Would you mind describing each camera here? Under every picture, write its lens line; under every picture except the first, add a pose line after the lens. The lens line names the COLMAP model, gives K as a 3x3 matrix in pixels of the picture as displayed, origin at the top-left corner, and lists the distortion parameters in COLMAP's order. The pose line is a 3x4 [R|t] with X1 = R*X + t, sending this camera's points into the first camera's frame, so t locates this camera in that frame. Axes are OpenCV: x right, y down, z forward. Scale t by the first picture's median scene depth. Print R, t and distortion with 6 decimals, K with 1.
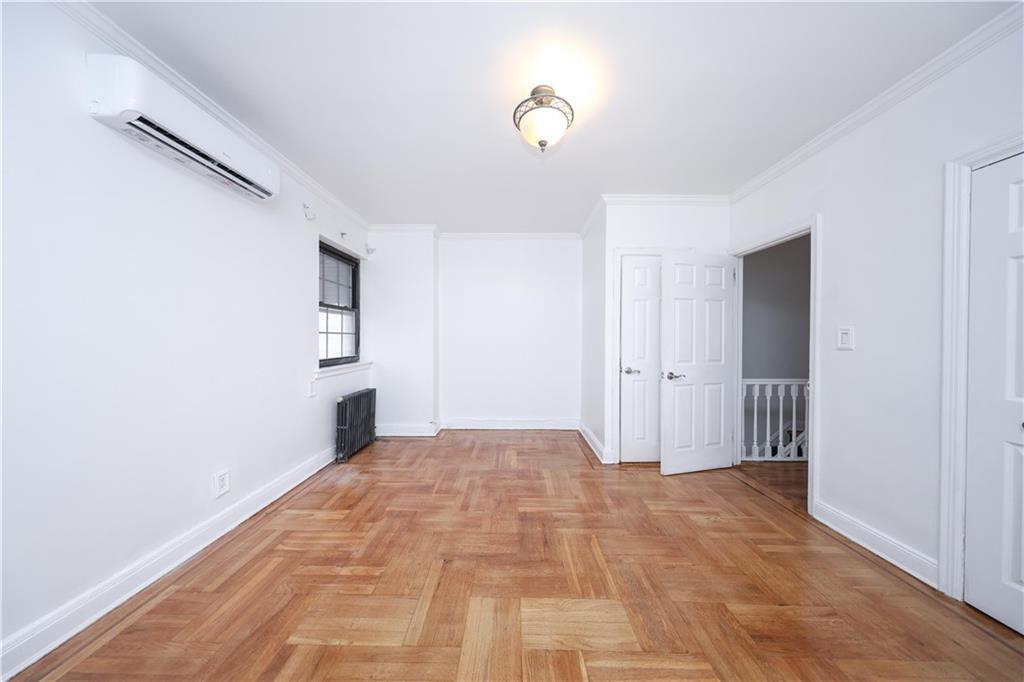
lens RADIAL K [[294.7, 0, 515.5], [0, 294.7, 342.5], [0, 0, 1]] dist [-0.001577, 0.000148]
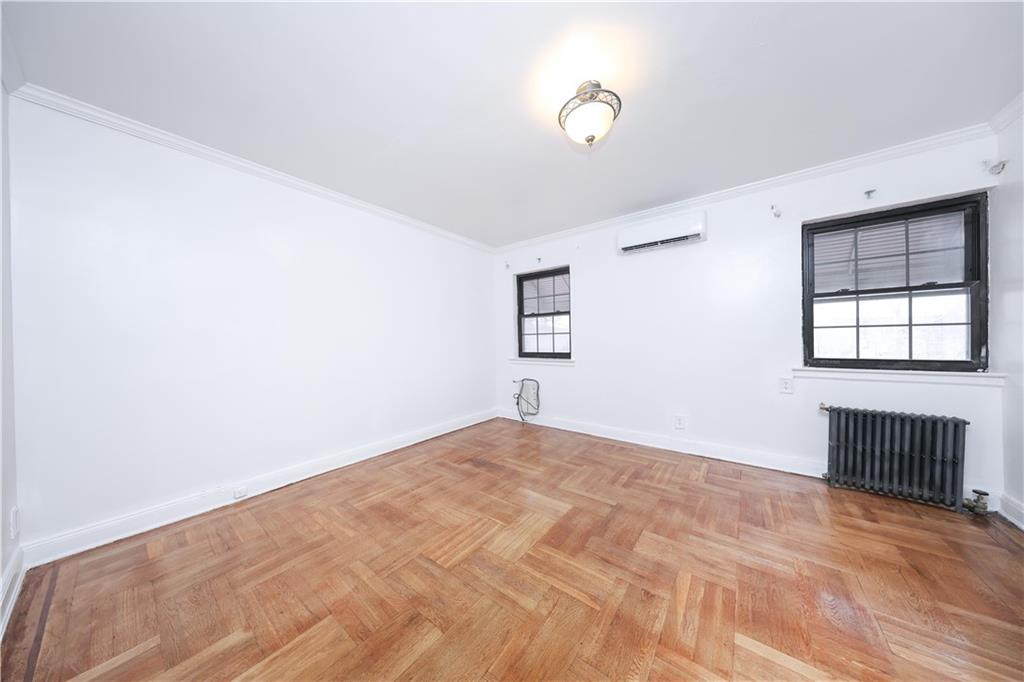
lens RADIAL K [[294.7, 0, 512.4], [0, 294.7, 343.3], [0, 0, 1]] dist [-0.001577, 0.000148]
pose [[-0.581991, 0.015047, -0.813056, 1.085004], [0.000439, 0.999834, 0.018190, -0.002751], [0.813195, 0.010229, -0.581901, 1.402234]]
